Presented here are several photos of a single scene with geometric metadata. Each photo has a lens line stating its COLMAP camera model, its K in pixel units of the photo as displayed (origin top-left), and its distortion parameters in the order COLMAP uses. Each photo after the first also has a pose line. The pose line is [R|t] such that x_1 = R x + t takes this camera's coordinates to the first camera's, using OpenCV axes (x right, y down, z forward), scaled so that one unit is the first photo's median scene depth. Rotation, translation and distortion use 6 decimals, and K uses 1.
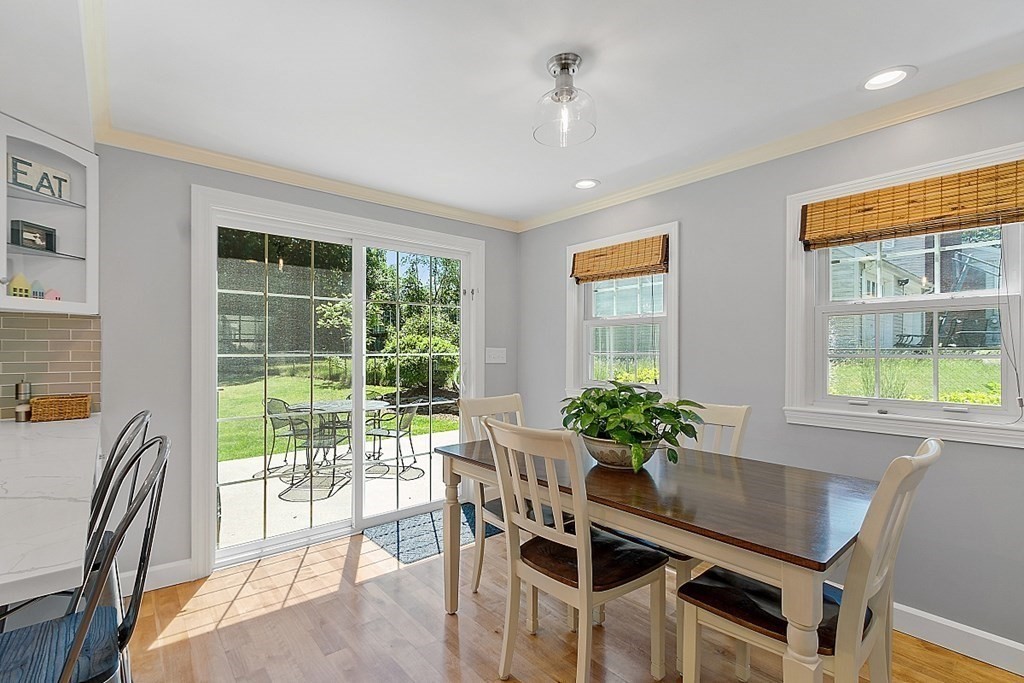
lens RADIAL K [[463.6, 0, 491.4], [0, 463.6, 349.4], [0, 0, 1]] dist [0.001495, 0.000056]
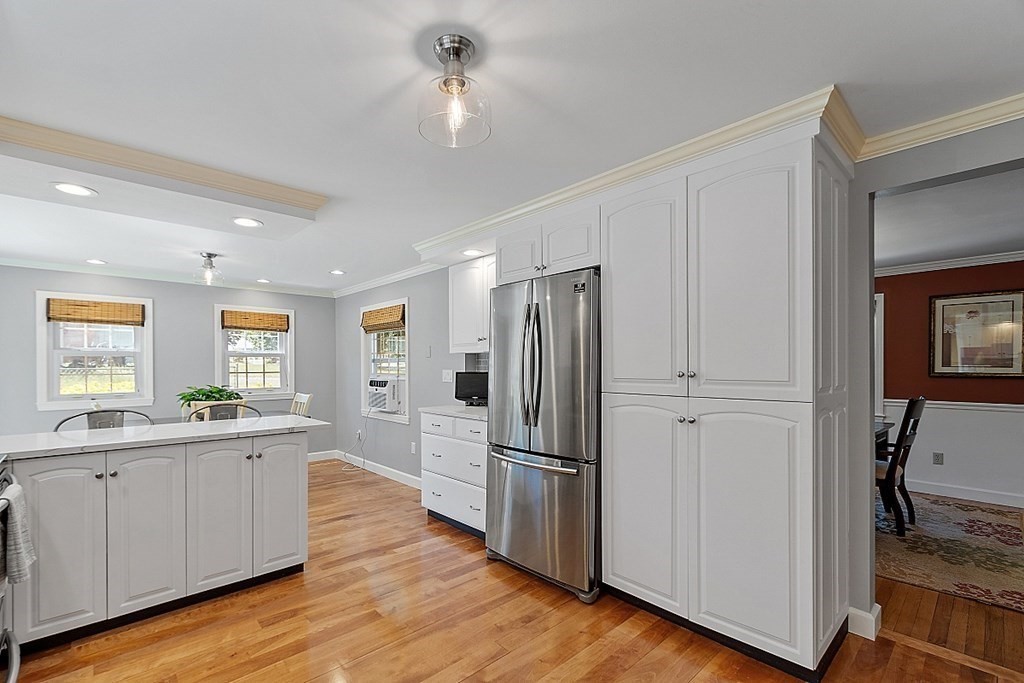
lens RADIAL K [[454.5, 0, 491.0], [0, 454.5, 367.1], [0, 0, 1]] dist [-0.003355, -0.000478]
pose [[-0.042860, -0.003487, 0.999075, -1.759947], [0.002300, 0.999991, 0.003589, -0.023262], [-0.999078, 0.002452, -0.042851, -0.283764]]
